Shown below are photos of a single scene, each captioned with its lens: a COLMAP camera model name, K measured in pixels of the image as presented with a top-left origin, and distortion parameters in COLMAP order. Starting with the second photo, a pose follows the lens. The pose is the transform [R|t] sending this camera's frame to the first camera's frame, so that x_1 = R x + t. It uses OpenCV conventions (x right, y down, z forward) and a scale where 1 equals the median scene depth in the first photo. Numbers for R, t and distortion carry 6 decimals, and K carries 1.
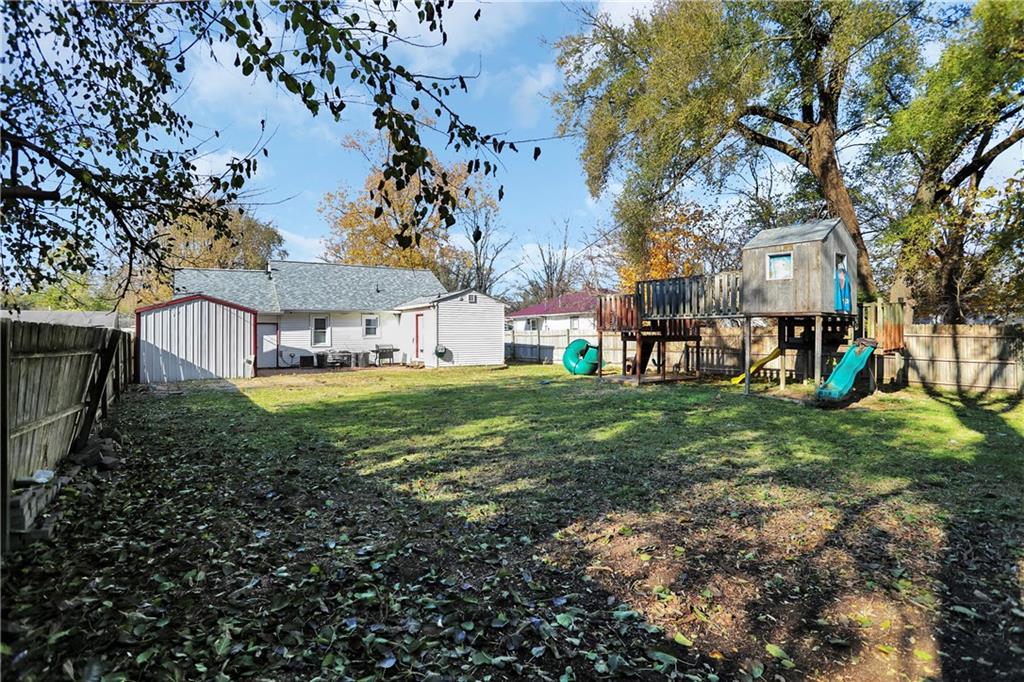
lens RADIAL K [[511.5, 0, 512.0], [0, 511.5, 341.0], [0, 0, 1]] dist [-0.073917, 0.028108]
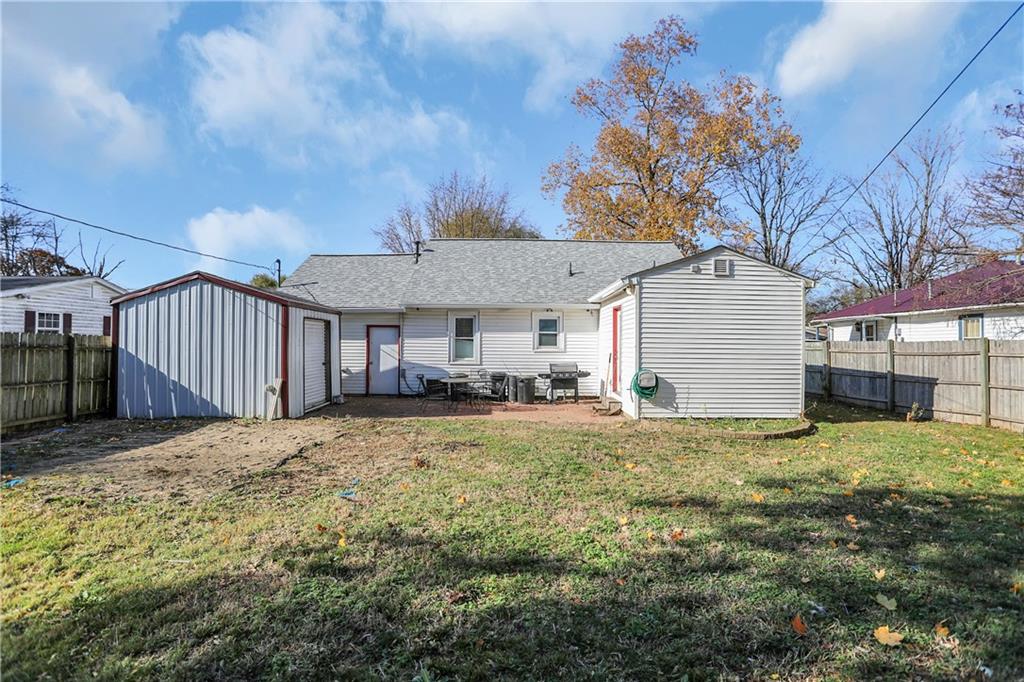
lens RADIAL K [[511.5, 0, 512.0], [0, 511.5, 341.0], [0, 0, 1]] dist [-0.073917, 0.028108]
pose [[0.846265, 0.006554, -0.532721, 0.001312], [-0.019977, 0.999612, -0.019436, -0.006025], [0.532387, 0.027090, 0.846068, 0.503446]]
